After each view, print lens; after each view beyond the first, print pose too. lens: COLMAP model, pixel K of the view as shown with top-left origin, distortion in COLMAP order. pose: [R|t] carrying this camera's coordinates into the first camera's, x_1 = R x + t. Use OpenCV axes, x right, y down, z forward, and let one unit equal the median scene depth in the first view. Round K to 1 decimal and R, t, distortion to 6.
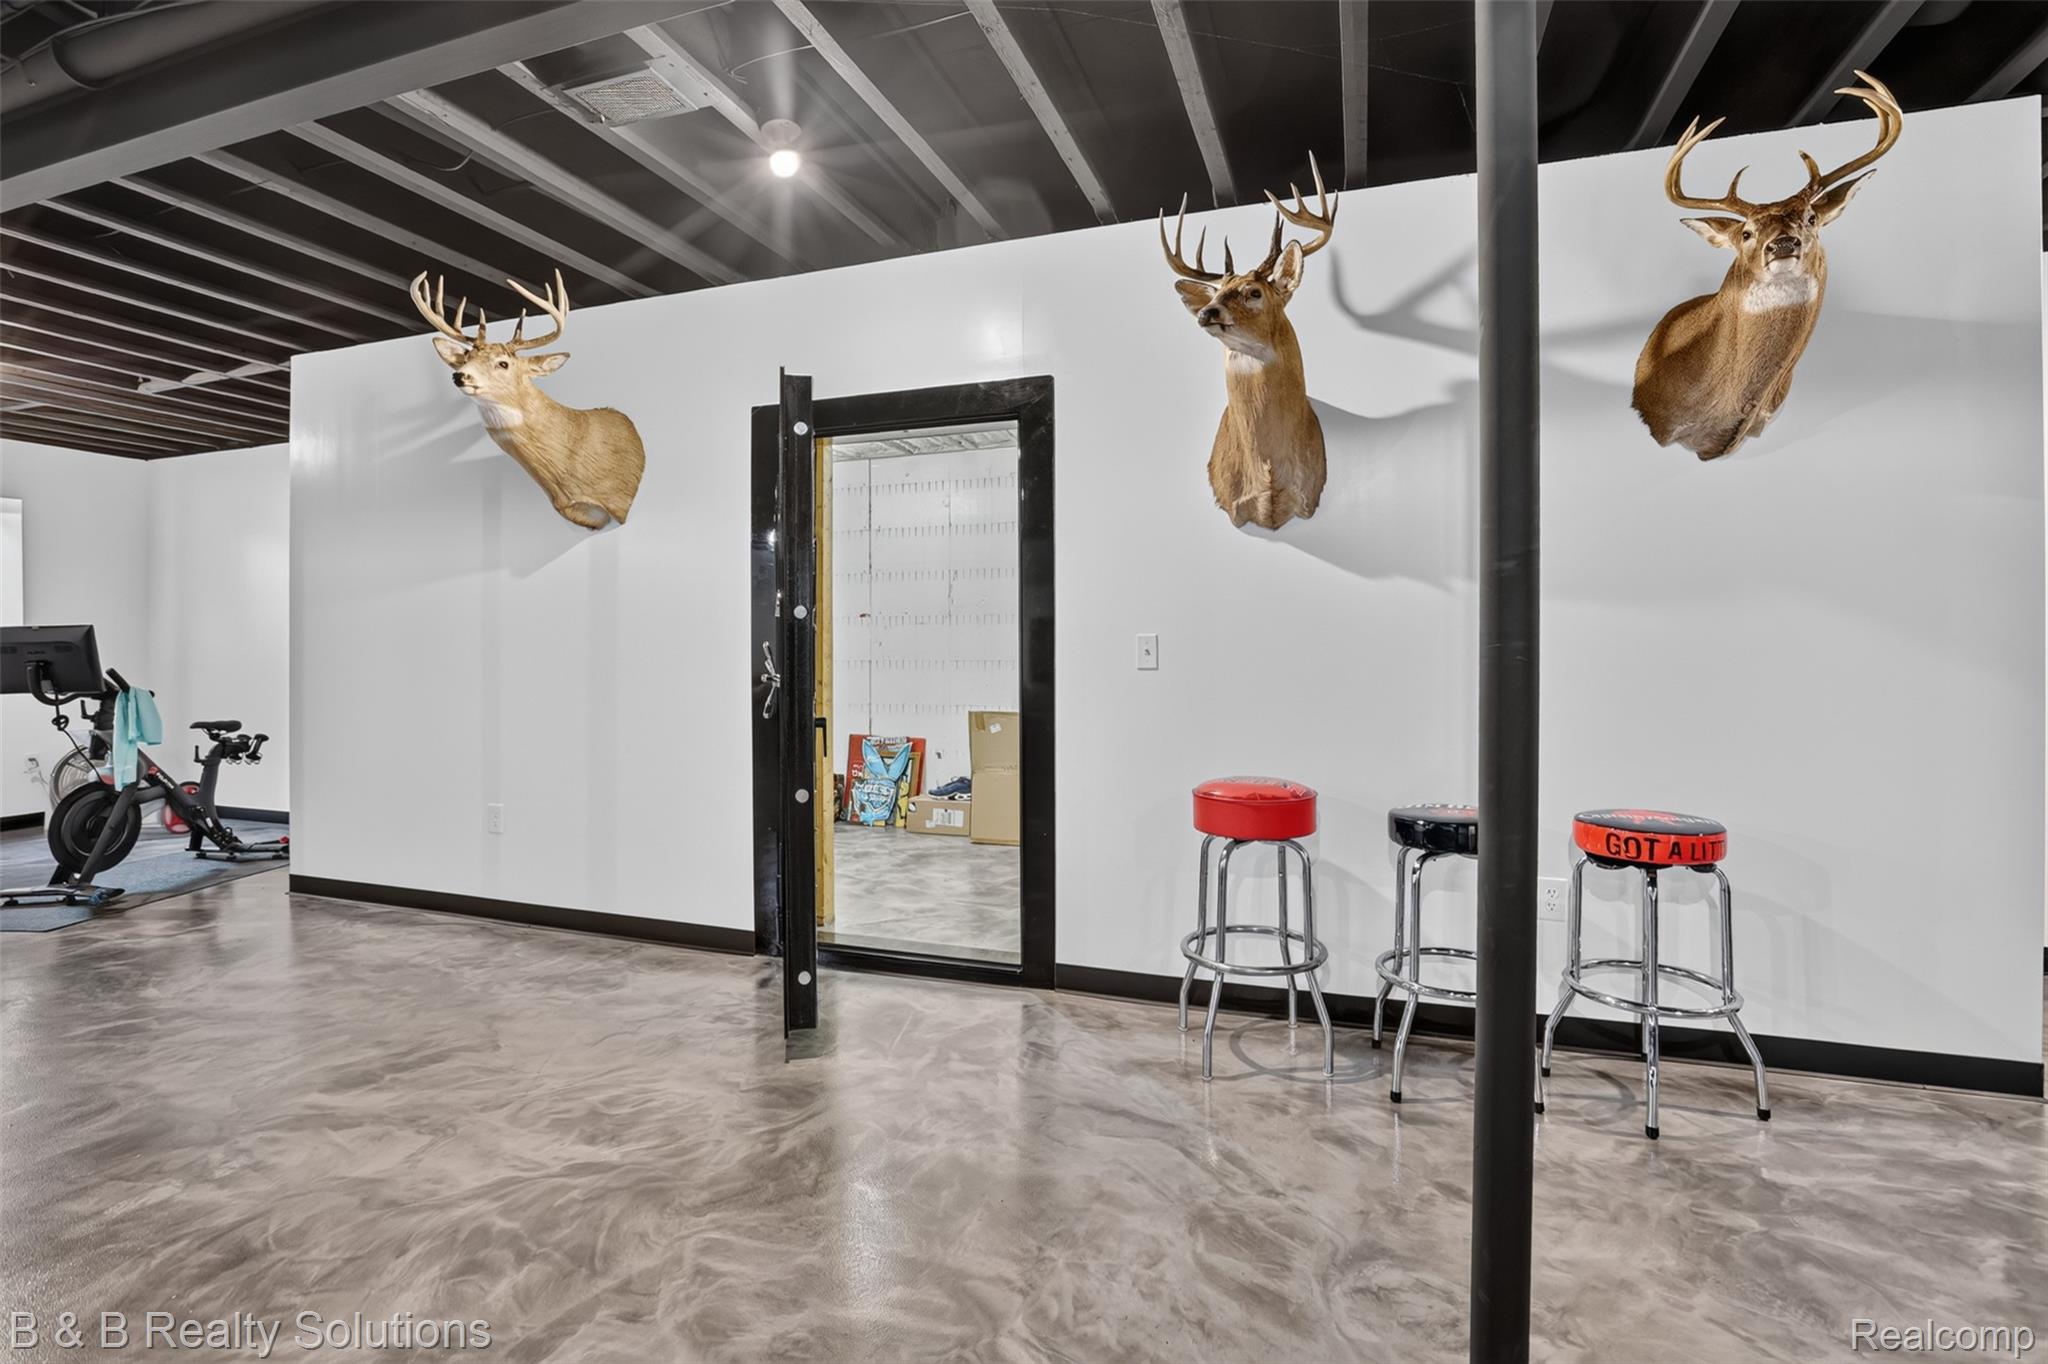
lens RADIAL K [[947.7, 0, 1037.3], [0, 947.7, 655.0], [0, 0, 1]] dist [-0.072863, 0.032276]
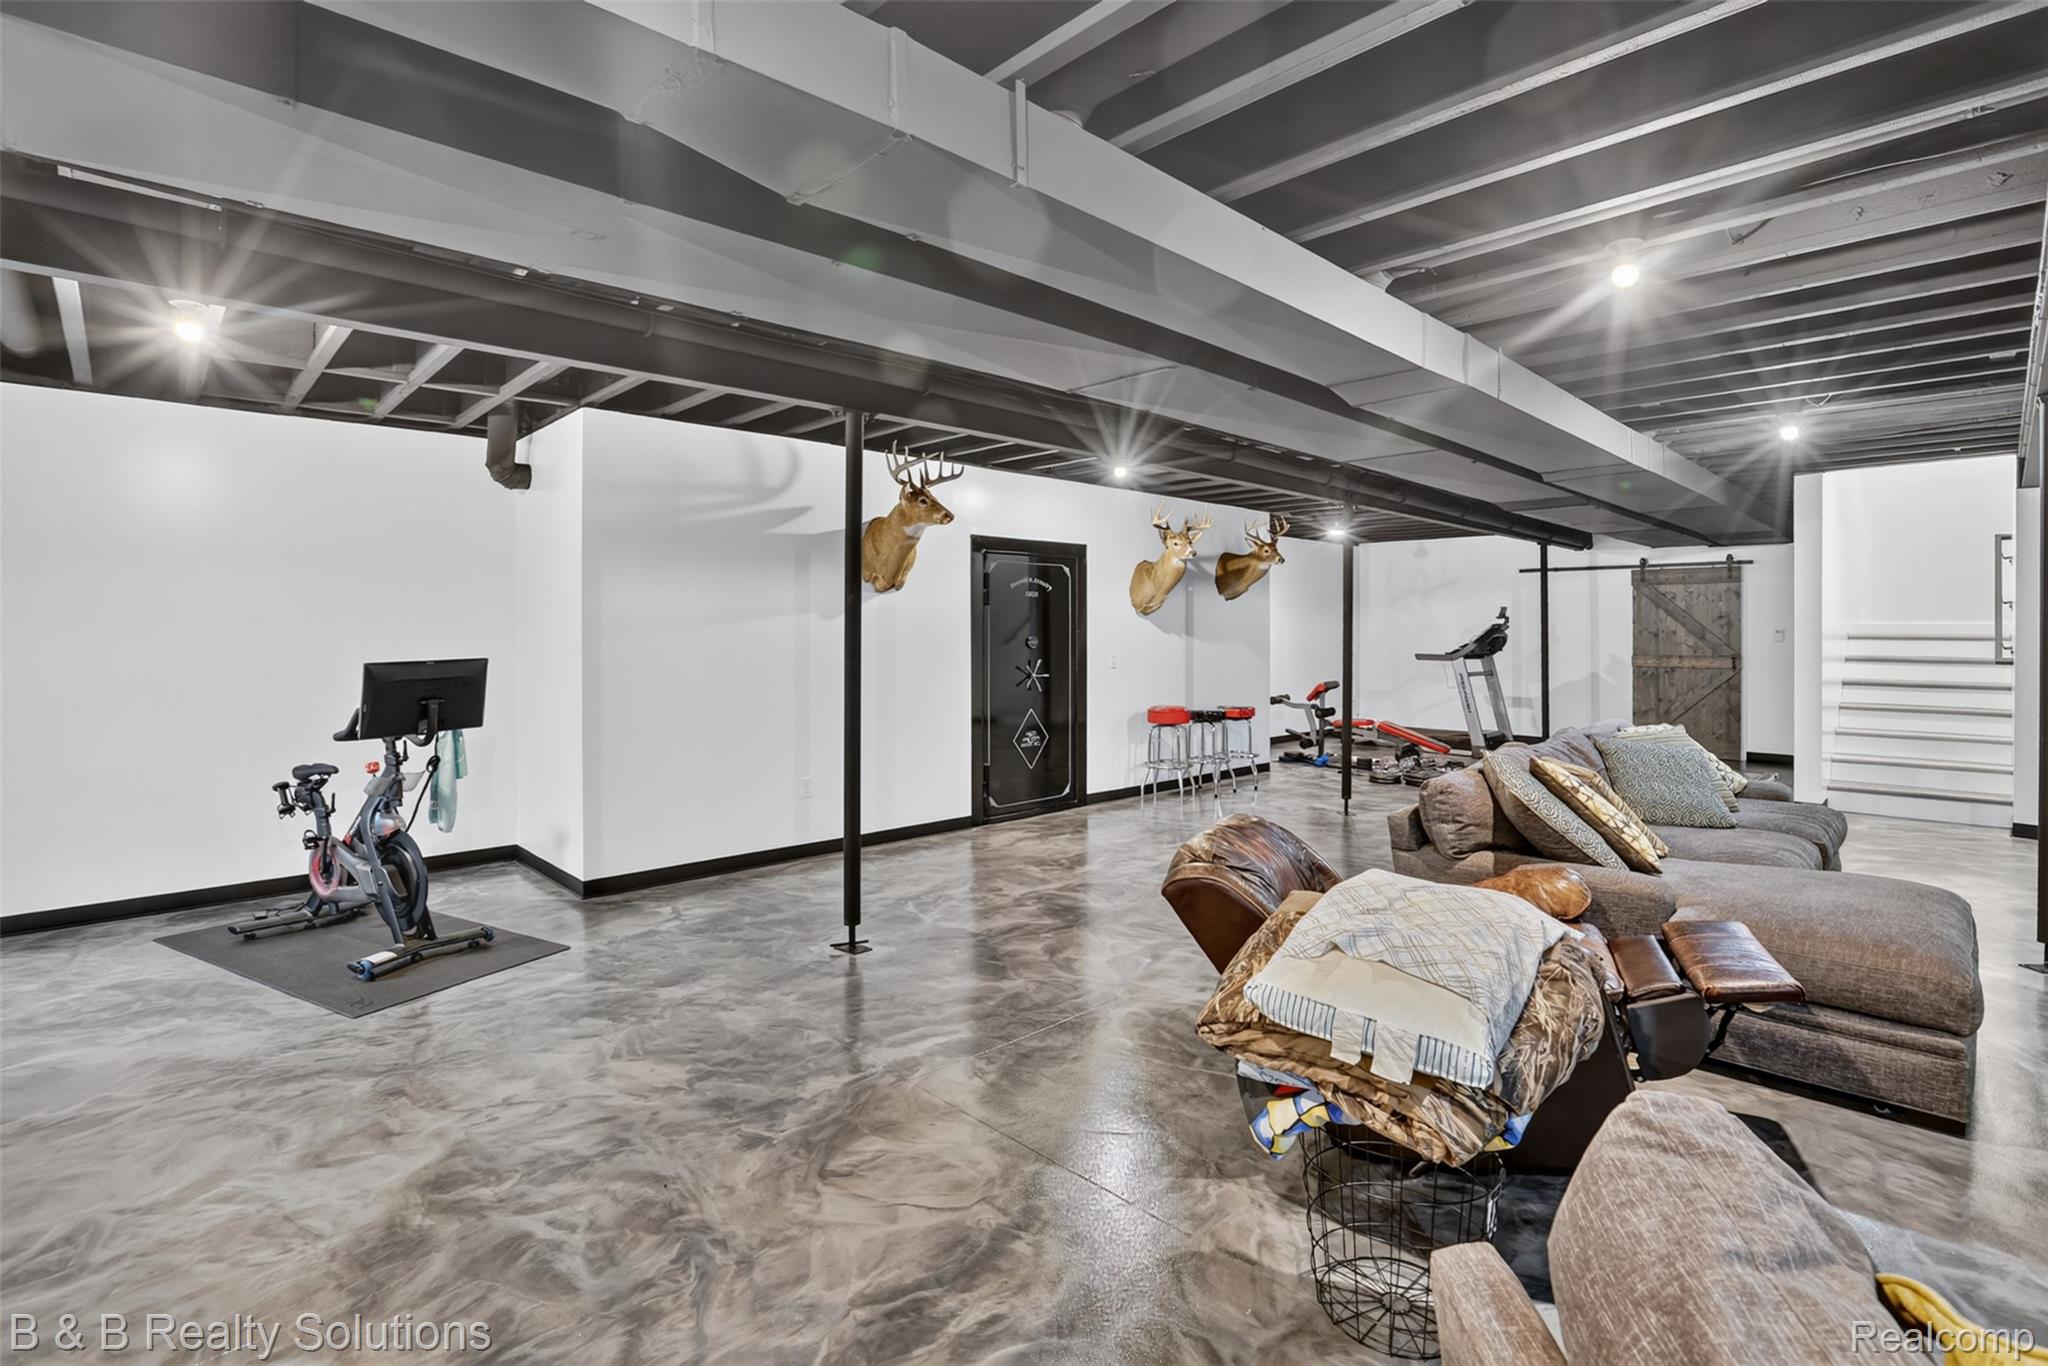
lens RADIAL K [[947.7, 0, 1037.3], [0, 947.7, 656.0], [0, 0, 1]] dist [-0.072863, 0.032276]
pose [[0.463416, -0.016105, 0.885995, -1.889960], [0.011635, 0.999859, 0.012089, -0.045910], [-0.886065, 0.004706, 0.463538, 0.019966]]
